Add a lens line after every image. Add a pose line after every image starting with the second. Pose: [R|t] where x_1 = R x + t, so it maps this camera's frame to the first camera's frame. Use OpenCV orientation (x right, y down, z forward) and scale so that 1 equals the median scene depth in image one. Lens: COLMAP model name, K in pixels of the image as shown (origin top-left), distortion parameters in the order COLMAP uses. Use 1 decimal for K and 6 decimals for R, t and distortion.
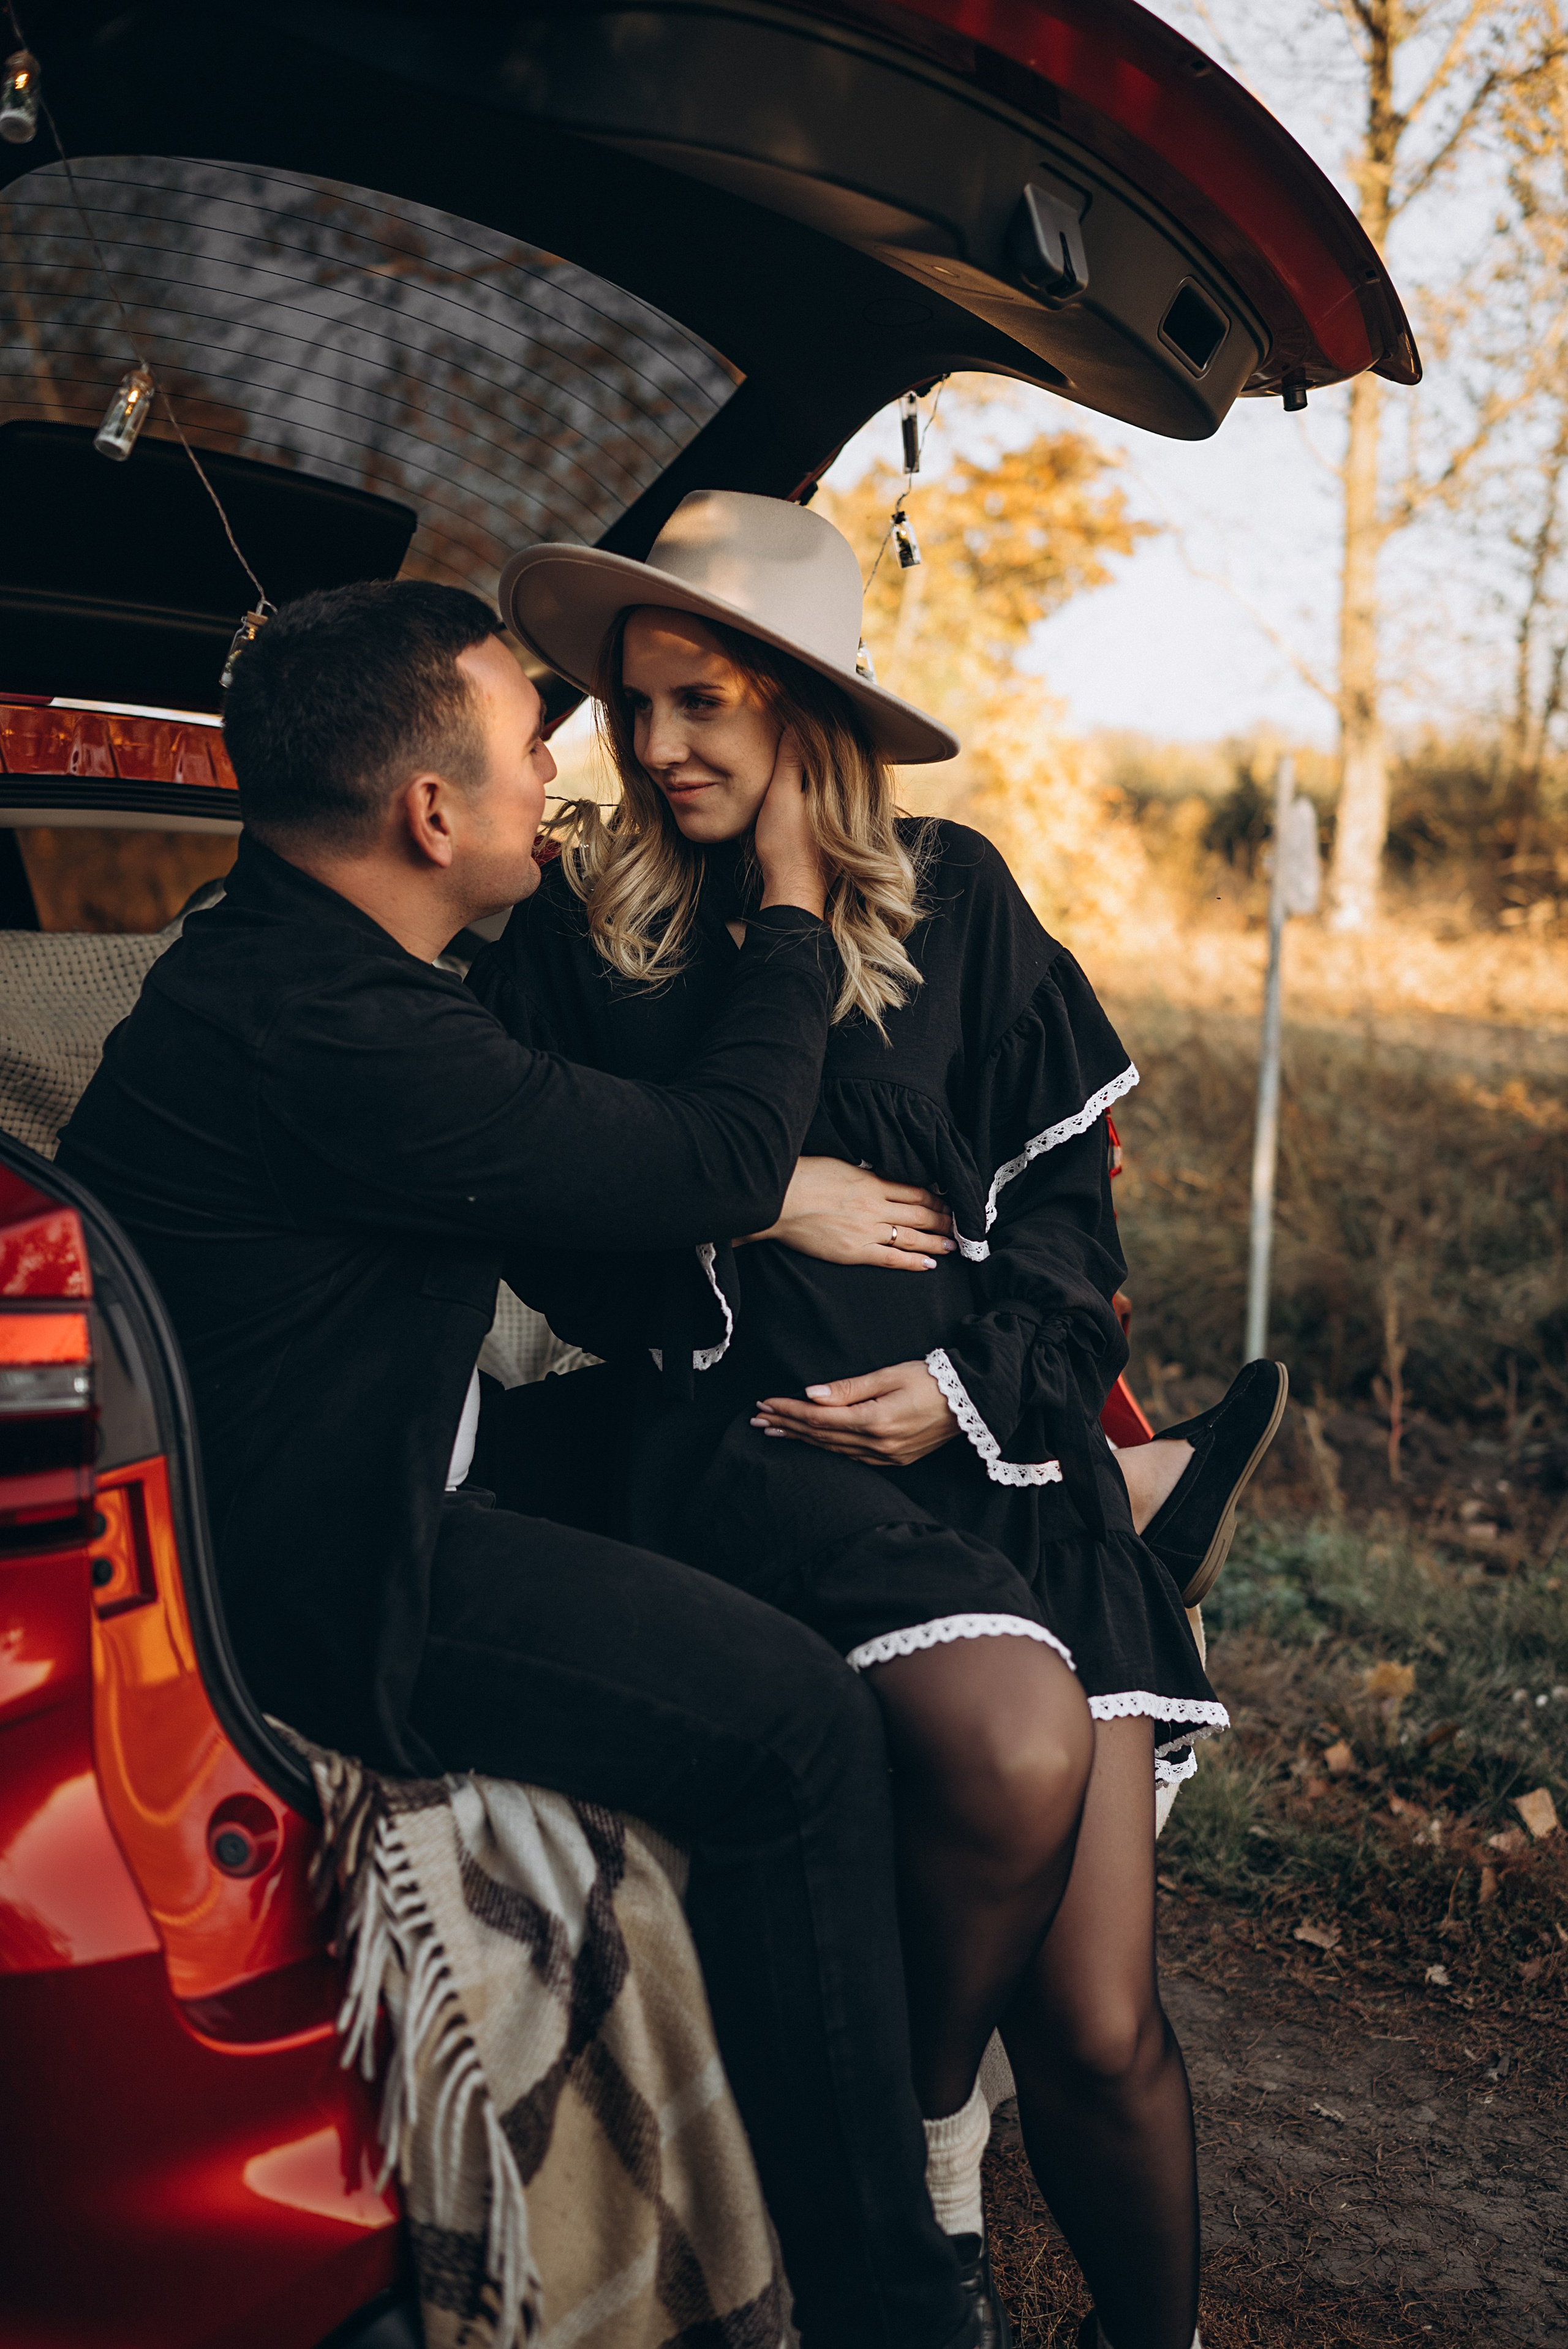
lens RADIAL K [[2362.7, 0, 803.9], [0, 2362.7, 1179.8], [0, 0, 1]] dist [-0.010711, 0.000000]
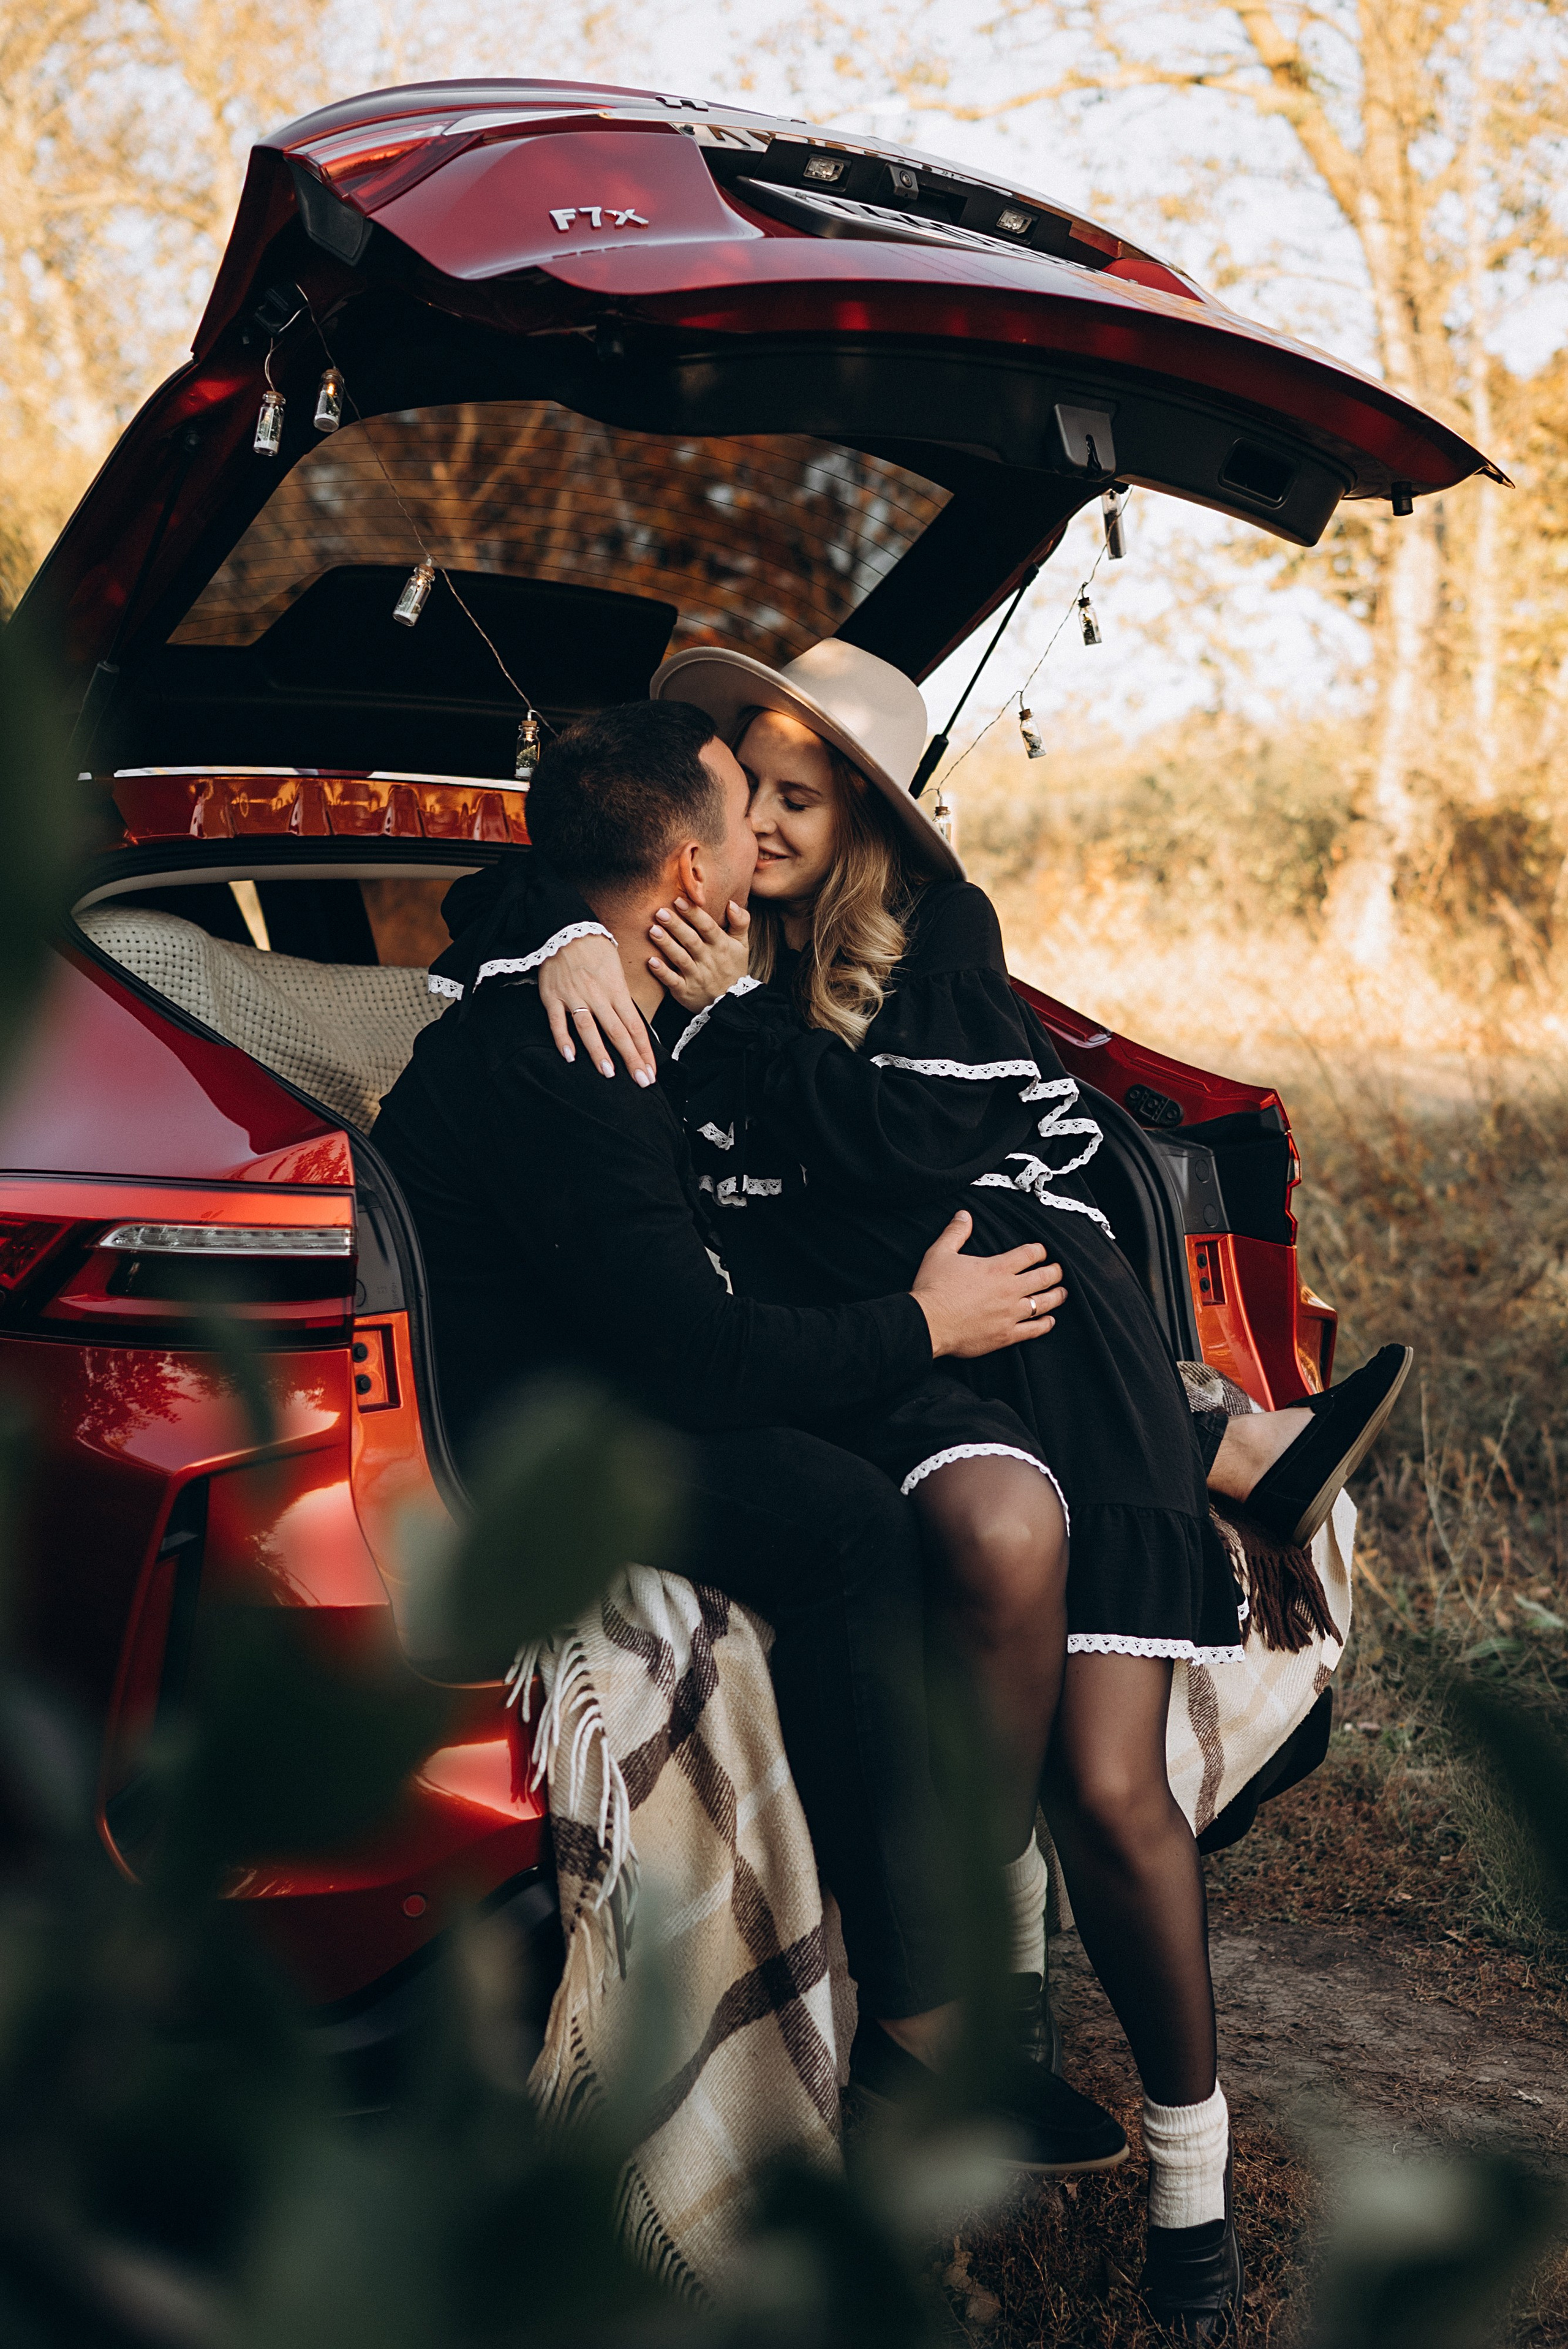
lens RADIAL K [[2473.1, 0, 806.6], [0, 2473.1, 1187.4], [0, 0, 1]] dist [-0.003954, 0.000000]
pose [[0.990363, 0.014581, -0.137725, 0.174932], [-0.016939, 0.999729, -0.015969, 0.056164], [0.137455, 0.018148, 0.990342, -0.462826]]
